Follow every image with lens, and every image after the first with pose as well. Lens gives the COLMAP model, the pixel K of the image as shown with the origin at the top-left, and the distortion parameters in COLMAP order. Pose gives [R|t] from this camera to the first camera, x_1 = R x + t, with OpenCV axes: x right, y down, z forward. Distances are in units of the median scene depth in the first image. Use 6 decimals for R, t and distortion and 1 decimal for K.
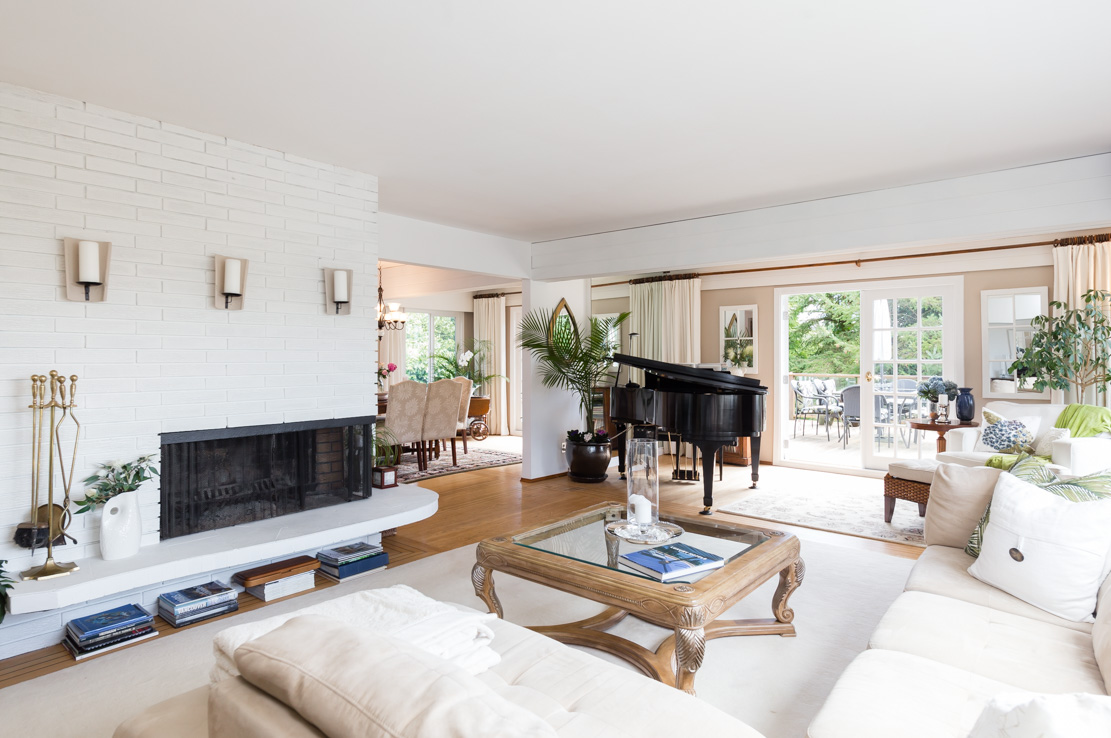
lens RADIAL K [[616.8, 0, 545.6], [0, 616.8, 352.2], [0, 0, 1]] dist [-0.001978, -0.001310]
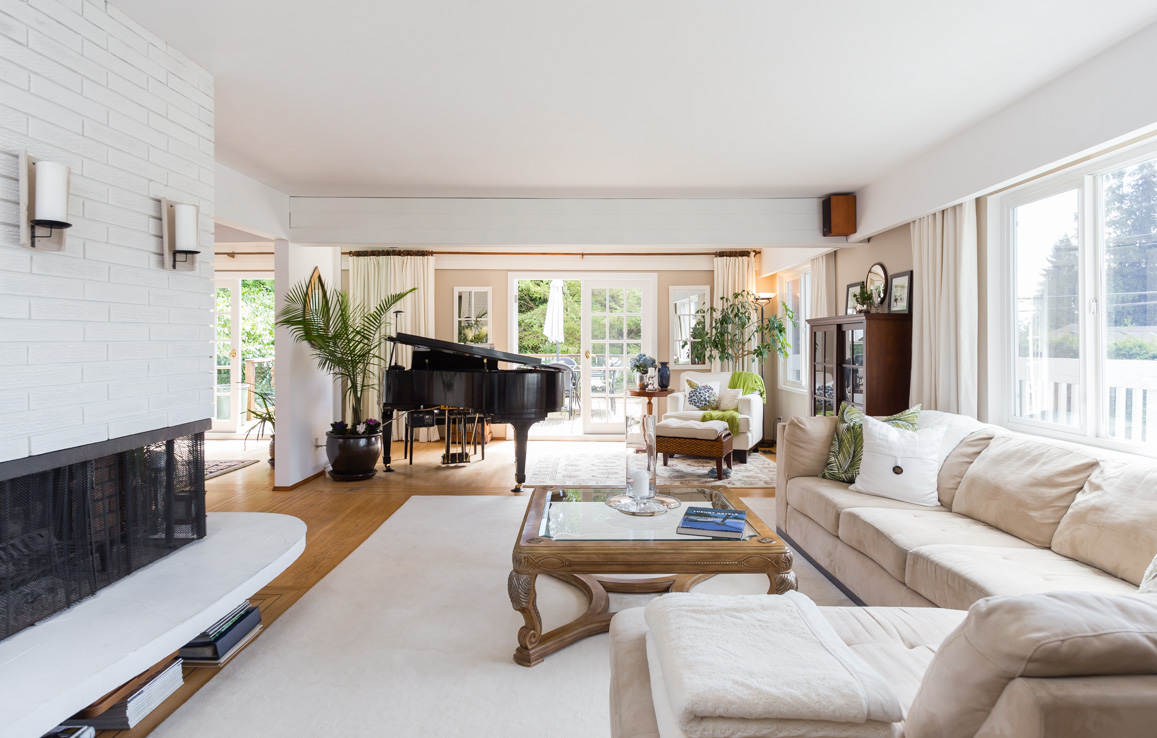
lens RADIAL K [[624.8, 0, 583.3], [0, 624.8, 339.0], [0, 0, 1]] dist [-0.000815, -0.000519]
pose [[0.760220, 0.000801, 0.649665, -0.262547], [-0.006061, 0.999964, 0.005860, 0.003966], [-0.649637, -0.008393, 0.760198, 0.120266]]
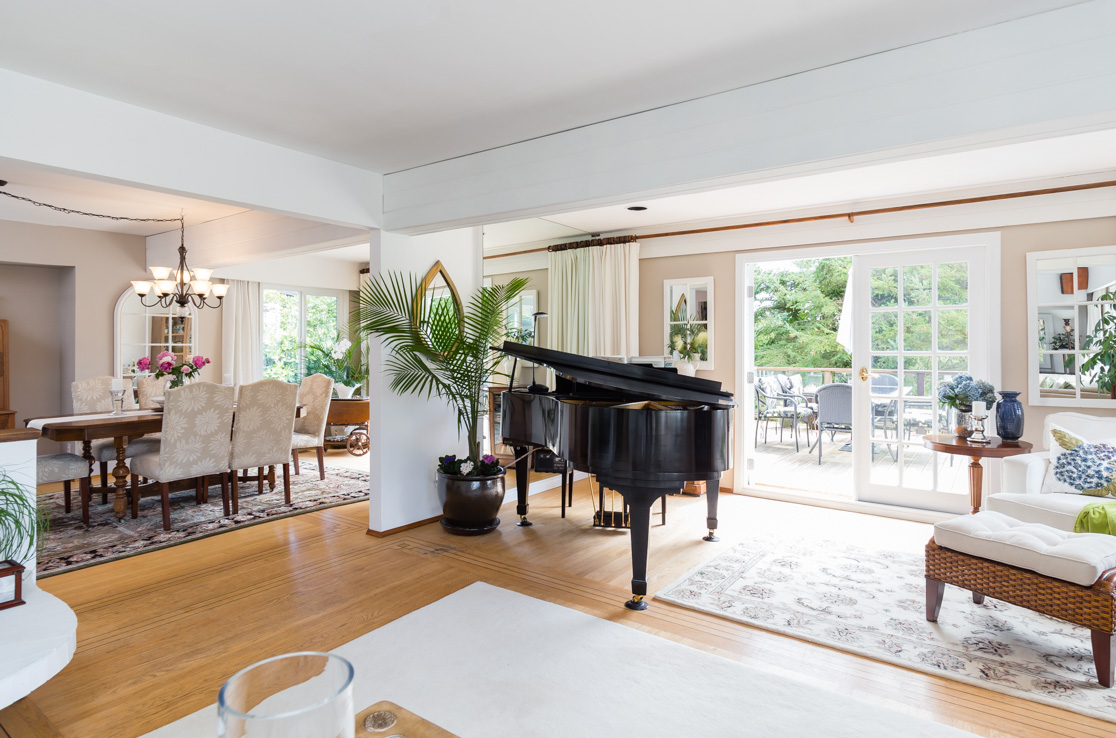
lens RADIAL K [[615.1, 0, 546.7], [0, 615.1, 345.6], [0, 0, 1]] dist [0.001089, -0.001295]
pose [[0.996943, 0.000693, 0.078128, 0.101133], [-0.001022, 0.999991, 0.004161, 0.003376], [-0.078125, -0.004228, 0.996935, 0.327384]]
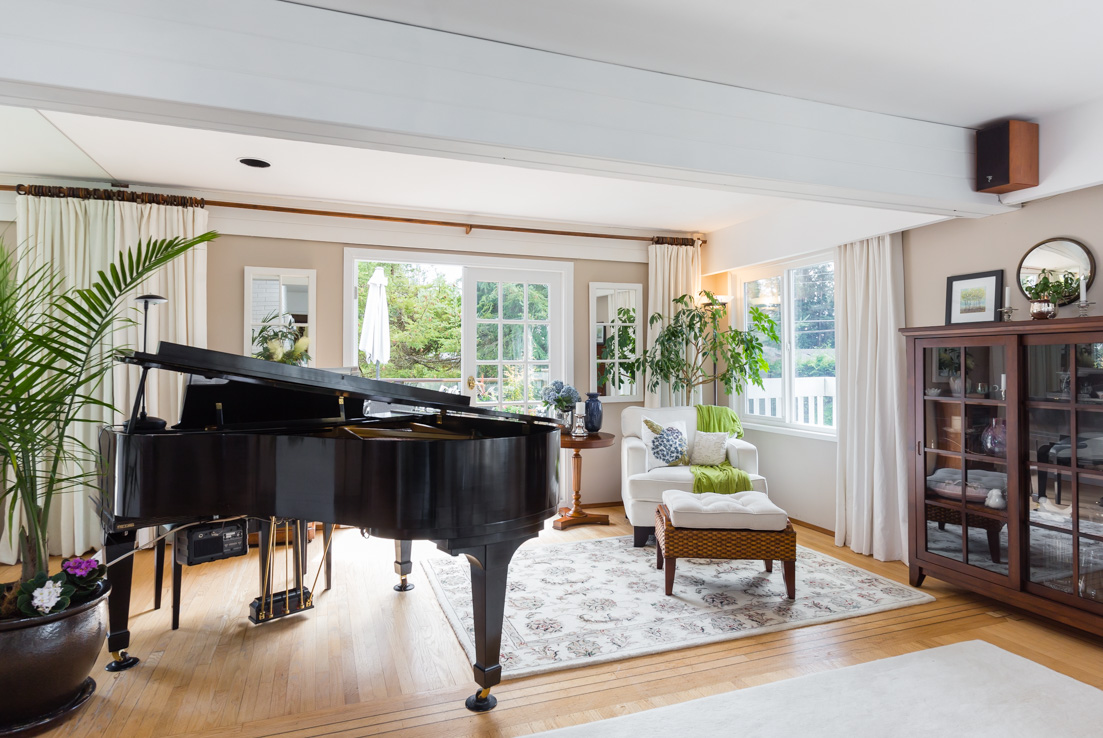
lens RADIAL K [[610.2, 0, 545.9], [0, 610.2, 352.4], [0, 0, 1]] dist [0.000510, 0.000525]
pose [[0.489013, 0.010487, 0.872213, -0.085139], [-0.008977, 0.999935, -0.006989, 0.007689], [-0.872230, -0.004412, 0.489076, 0.598171]]
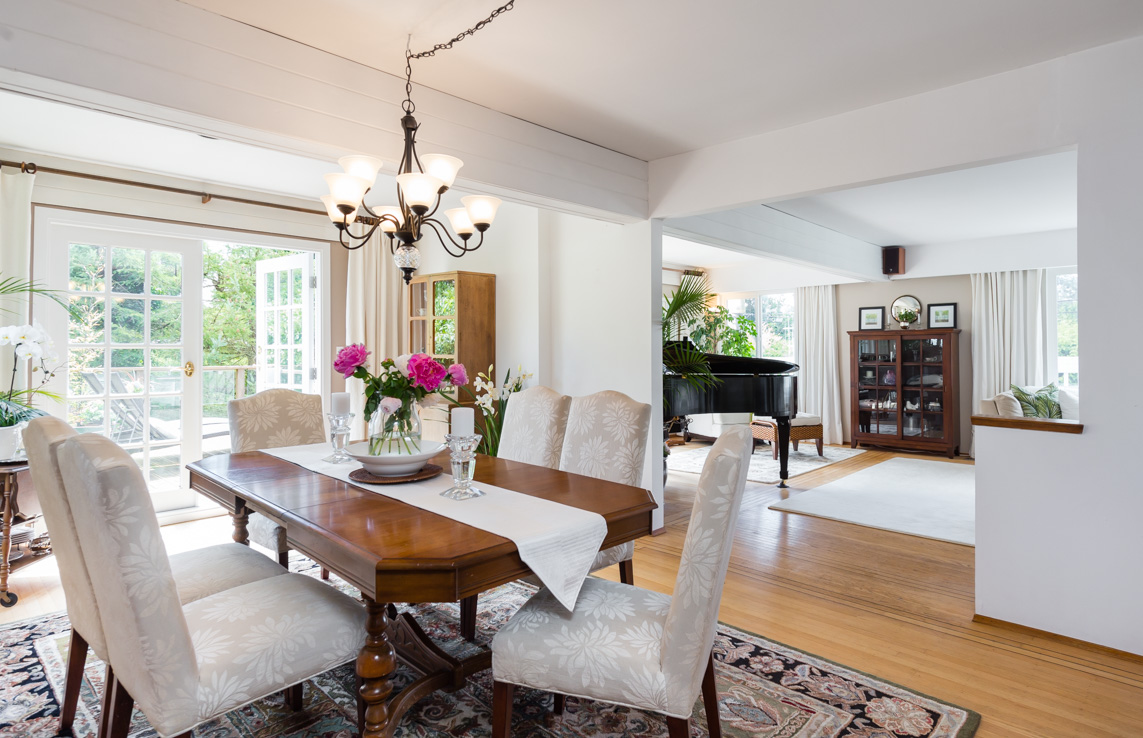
lens RADIAL K [[616.2, 0, 571.1], [0, 616.2, 345.5], [0, 0, 1]] dist [-0.000207, -0.000165]
pose [[0.070487, 0.003914, 0.997505, -0.689526], [-0.006226, 0.999975, -0.003484, 0.014161], [-0.997493, -0.005965, 0.070509, 1.043174]]
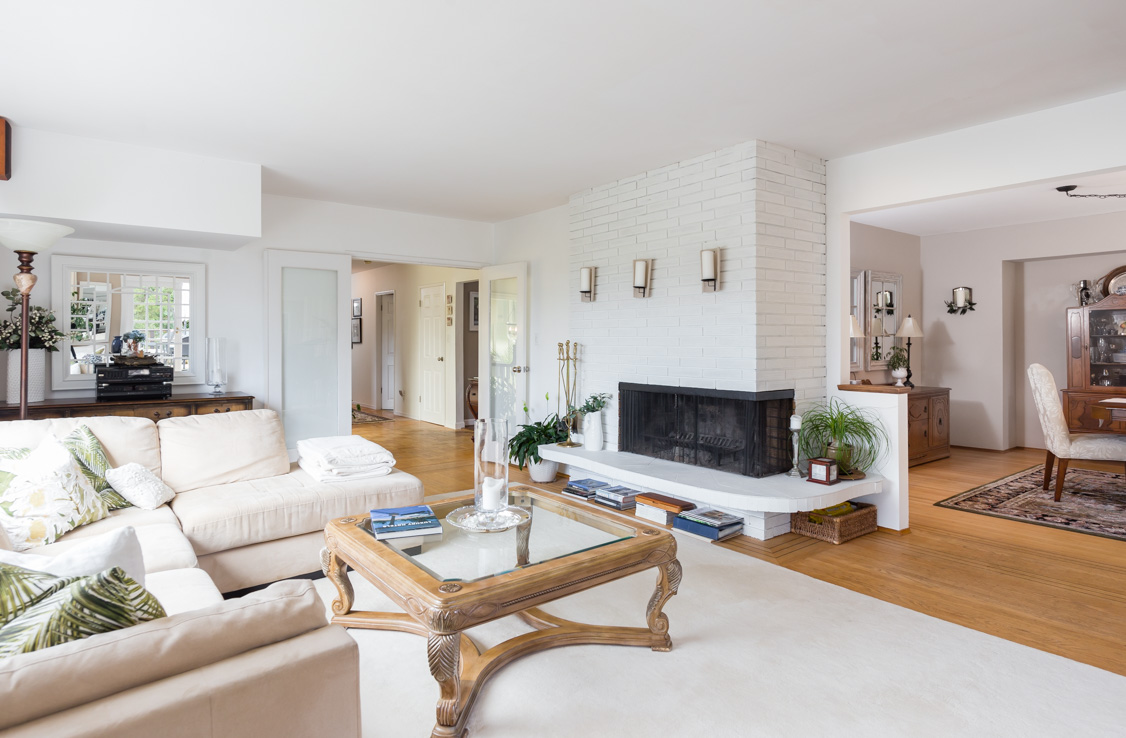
lens RADIAL K [[613.0, 0, 548.8], [0, 613.0, 346.4], [0, 0, 1]] dist [0.000049, -0.000243]
pose [[-0.209391, 0.014451, -0.977725, 0.450901], [0.012944, 0.999844, 0.012005, 0.010057], [0.977746, -0.010142, -0.209546, 0.560820]]
